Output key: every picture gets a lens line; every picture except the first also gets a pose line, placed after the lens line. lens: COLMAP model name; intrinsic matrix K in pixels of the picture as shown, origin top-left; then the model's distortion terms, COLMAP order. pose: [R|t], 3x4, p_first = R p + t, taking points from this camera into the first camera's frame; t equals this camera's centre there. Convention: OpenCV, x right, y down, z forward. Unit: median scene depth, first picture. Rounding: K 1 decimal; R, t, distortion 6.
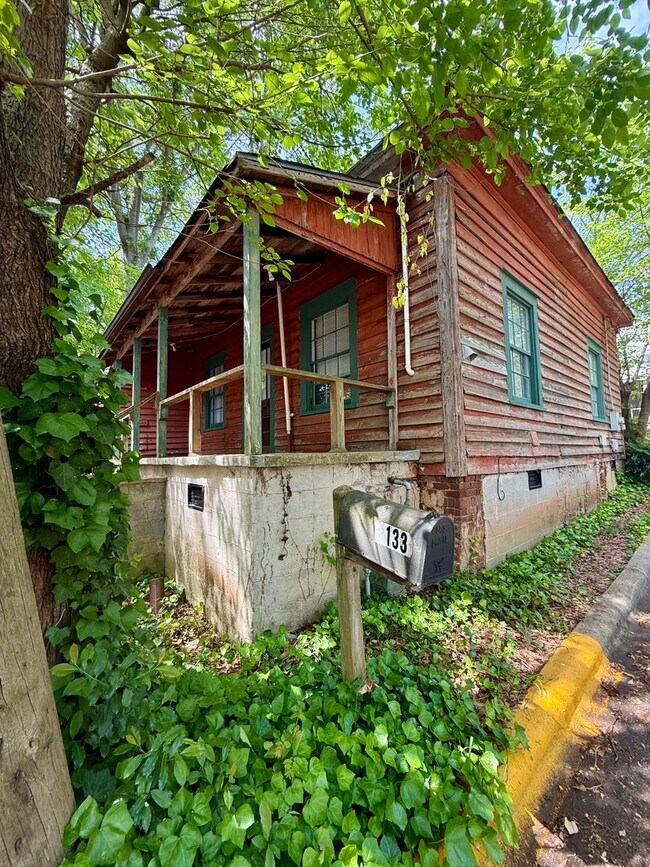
lens RADIAL K [[349.8, 0, 326.2], [0, 349.8, 431.7], [0, 0, 1]] dist [0.001695, -0.000346]
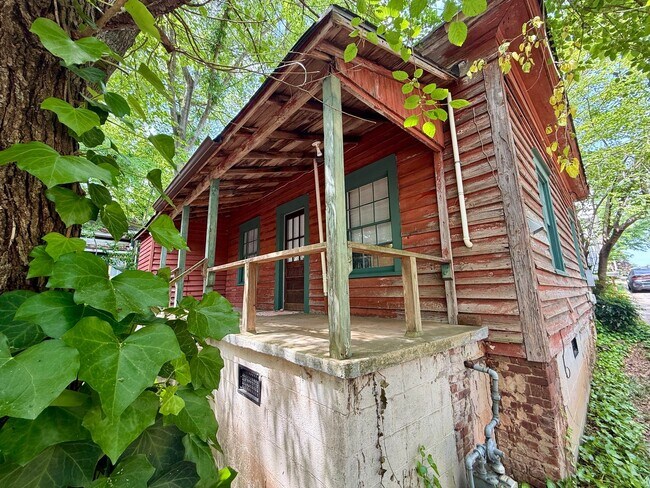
lens RADIAL K [[262.3, 0, 324.1], [0, 262.3, 242.8], [0, 0, 1]] dist [0.001695, -0.000346]
pose [[0.999727, 0.006374, 0.022496, -0.186831], [-0.003689, 0.993076, -0.117414, -0.085090], [-0.023088, 0.117299, 0.992828, 0.272511]]
